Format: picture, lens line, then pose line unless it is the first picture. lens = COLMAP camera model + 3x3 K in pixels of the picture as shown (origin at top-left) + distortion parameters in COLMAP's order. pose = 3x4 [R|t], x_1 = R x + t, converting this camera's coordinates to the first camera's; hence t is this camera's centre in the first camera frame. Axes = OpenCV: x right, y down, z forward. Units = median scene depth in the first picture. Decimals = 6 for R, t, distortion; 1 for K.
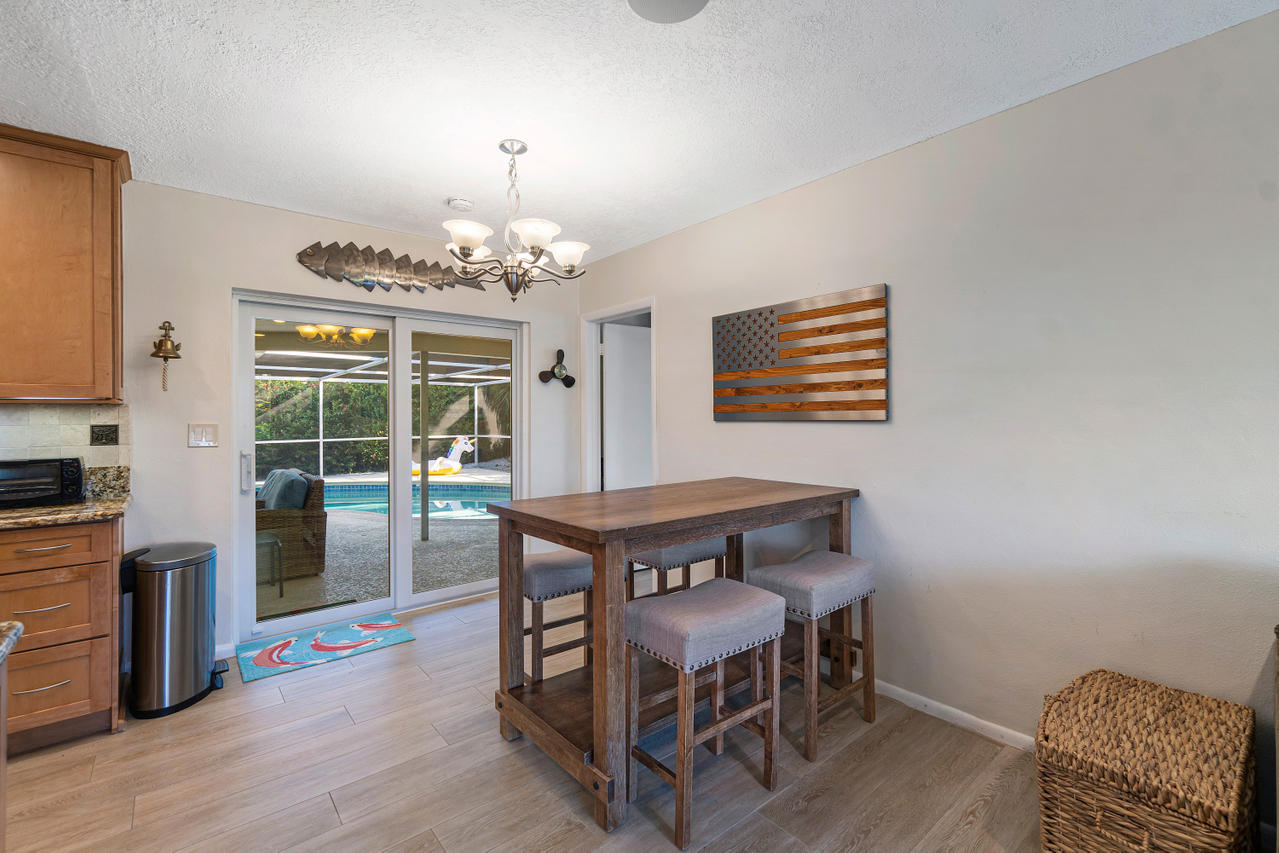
lens RADIAL K [[560.3, 0, 632.6], [0, 560.3, 414.0], [0, 0, 1]] dist [0.000150, 0.000609]
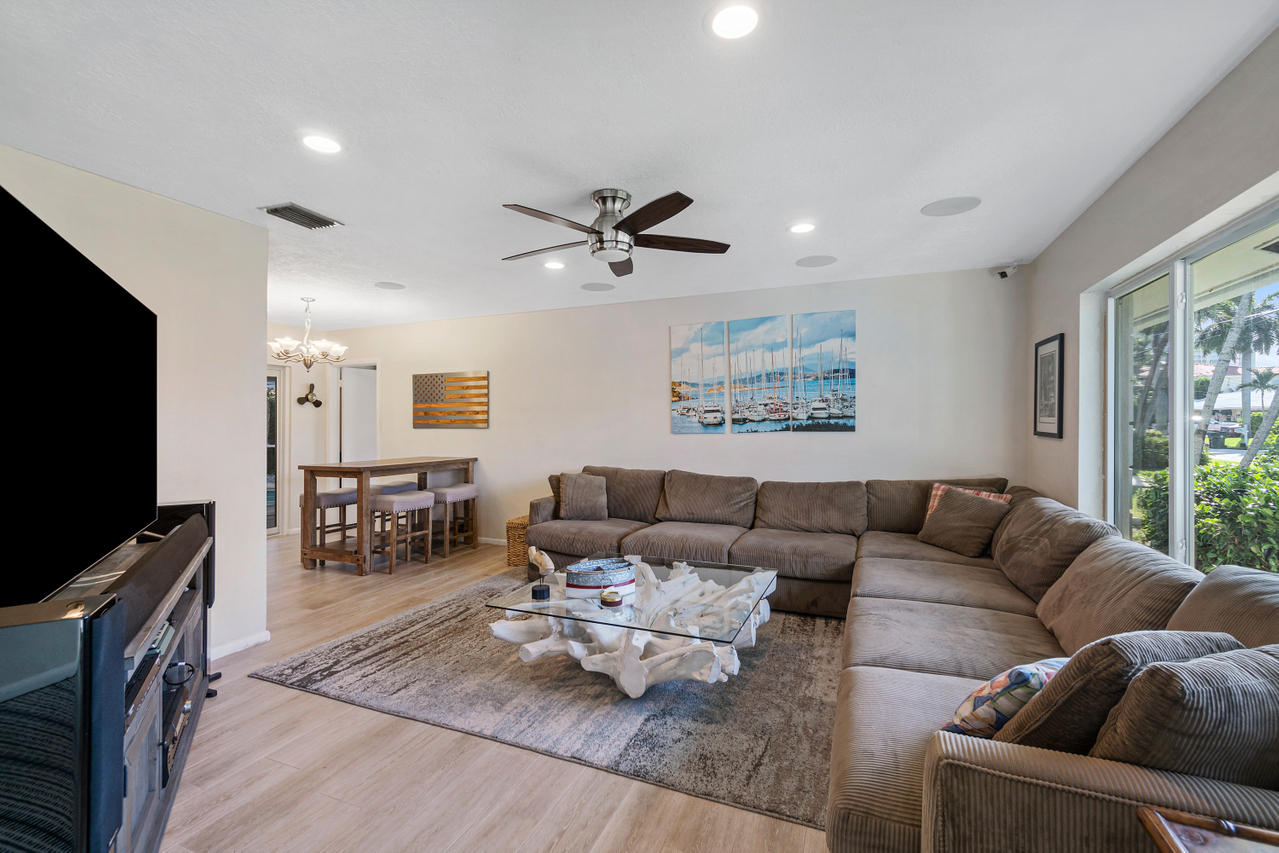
lens RADIAL K [[560.3, 0, 645.6], [0, 560.3, 413.7], [0, 0, 1]] dist [0.000150, 0.000609]
pose [[0.876122, 0.010531, 0.481974, -0.105994], [-0.003796, 0.999881, -0.014946, -0.015681], [-0.482074, 0.011265, 0.876058, -1.364350]]
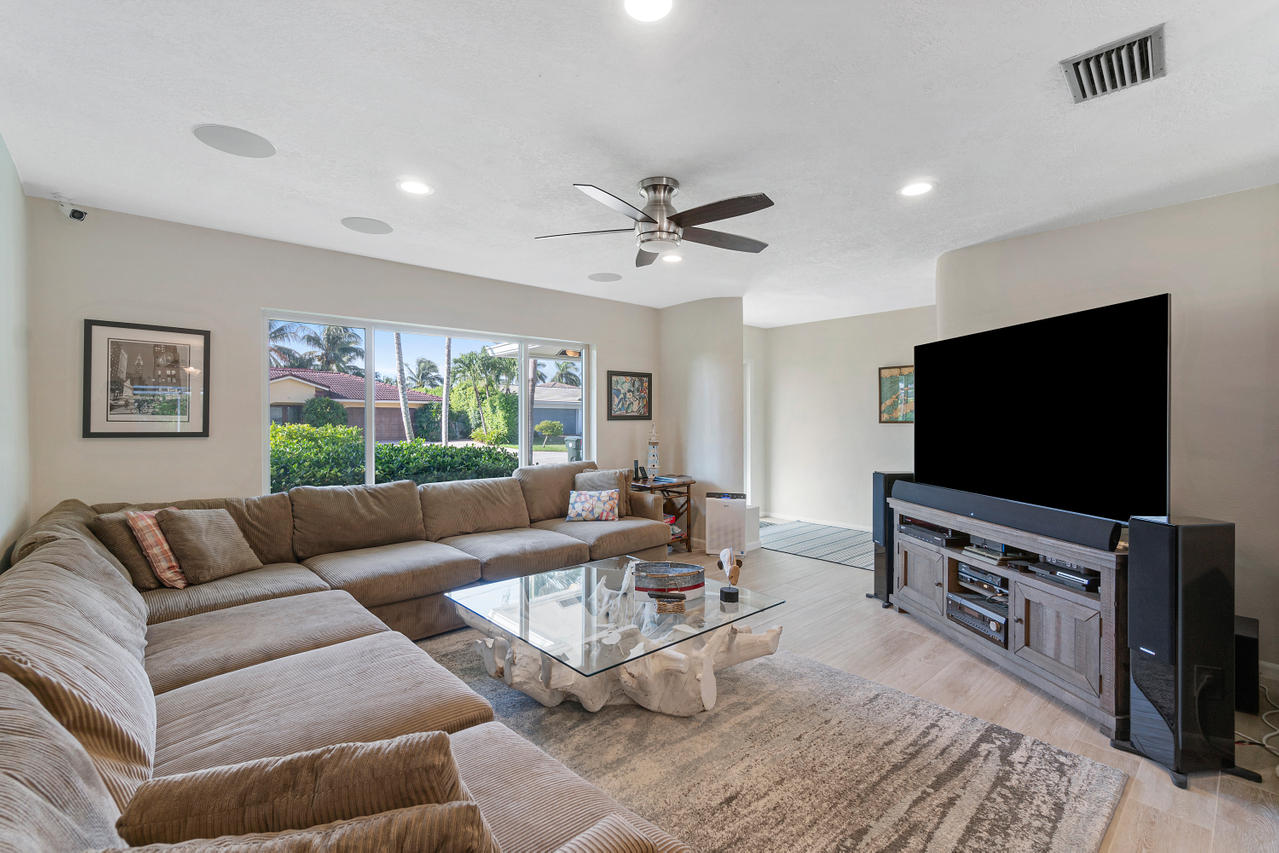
lens RADIAL K [[560.3, 0, 630.8], [0, 560.3, 430.0], [0, 0, 1]] dist [0.000150, 0.000609]
pose [[-0.998731, 0.007914, -0.049738, 0.585646], [0.006552, 0.999601, 0.027484, -0.026142], [0.049935, 0.027123, -0.998384, 1.112424]]
